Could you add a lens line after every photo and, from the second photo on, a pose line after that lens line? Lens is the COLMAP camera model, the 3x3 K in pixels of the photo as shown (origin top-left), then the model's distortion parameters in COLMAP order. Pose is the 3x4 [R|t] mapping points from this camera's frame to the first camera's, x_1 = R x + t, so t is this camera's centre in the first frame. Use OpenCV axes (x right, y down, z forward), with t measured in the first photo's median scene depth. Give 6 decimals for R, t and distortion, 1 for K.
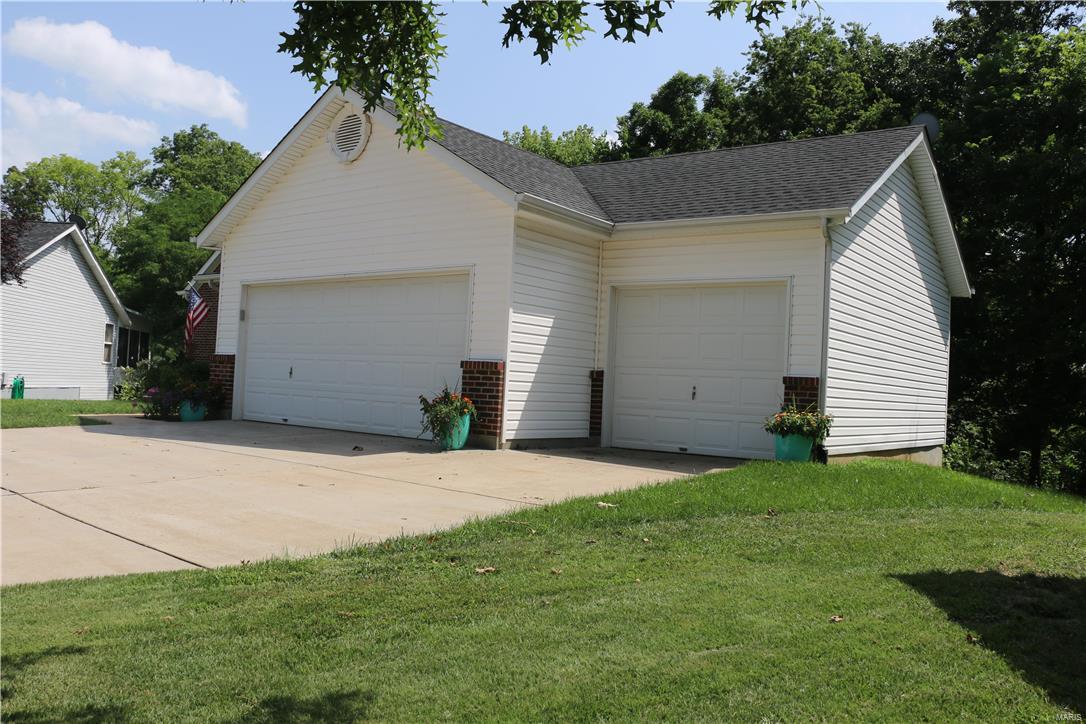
lens RADIAL K [[897.2, 0, 543.0], [0, 897.2, 362.0], [0, 0, 1]] dist [-0.195015, 0.158310]
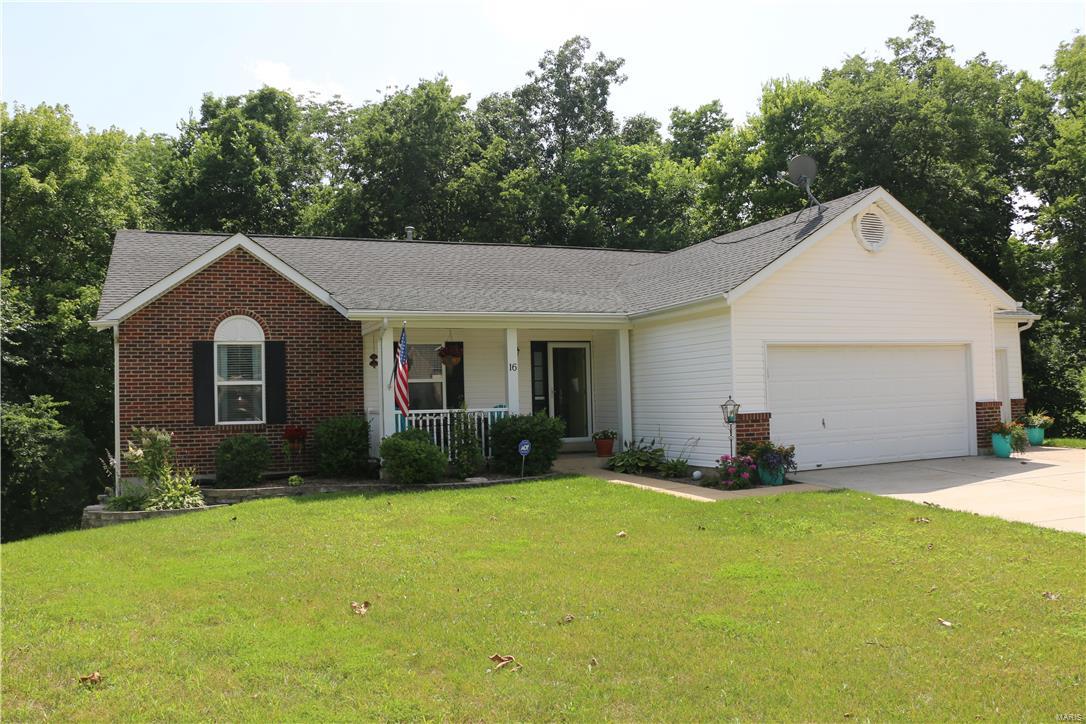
lens RADIAL K [[897.2, 0, 543.0], [0, 897.2, 362.0], [0, 0, 1]] dist [-0.195015, 0.158310]
pose [[0.462211, -0.028130, 0.886323, -1.456678], [0.025370, 0.999507, 0.018492, -0.097669], [-0.886407, 0.013939, 0.462697, 0.788611]]
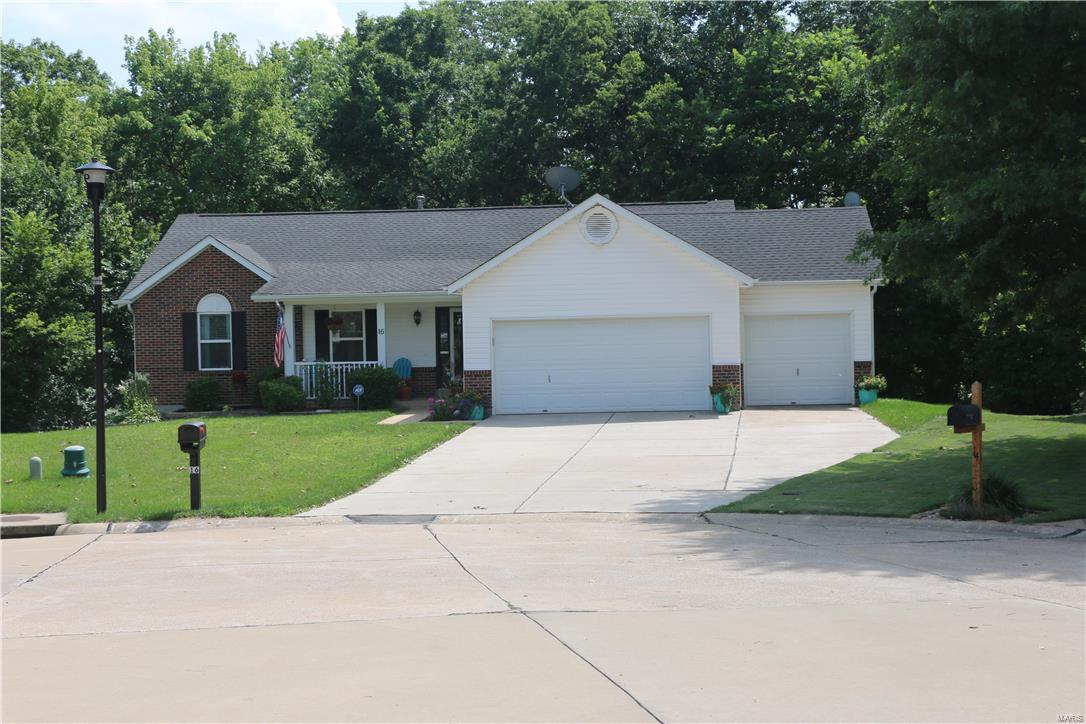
lens RADIAL K [[1669.7, 0, 543.0], [0, 1669.7, 362.0], [0, 0, 1]] dist [0.035019, 0.017485]
pose [[0.828448, -0.079057, 0.554459, -1.863020], [0.047105, 0.996315, 0.071676, -0.220756], [-0.558082, -0.033262, 0.829119, -1.350016]]
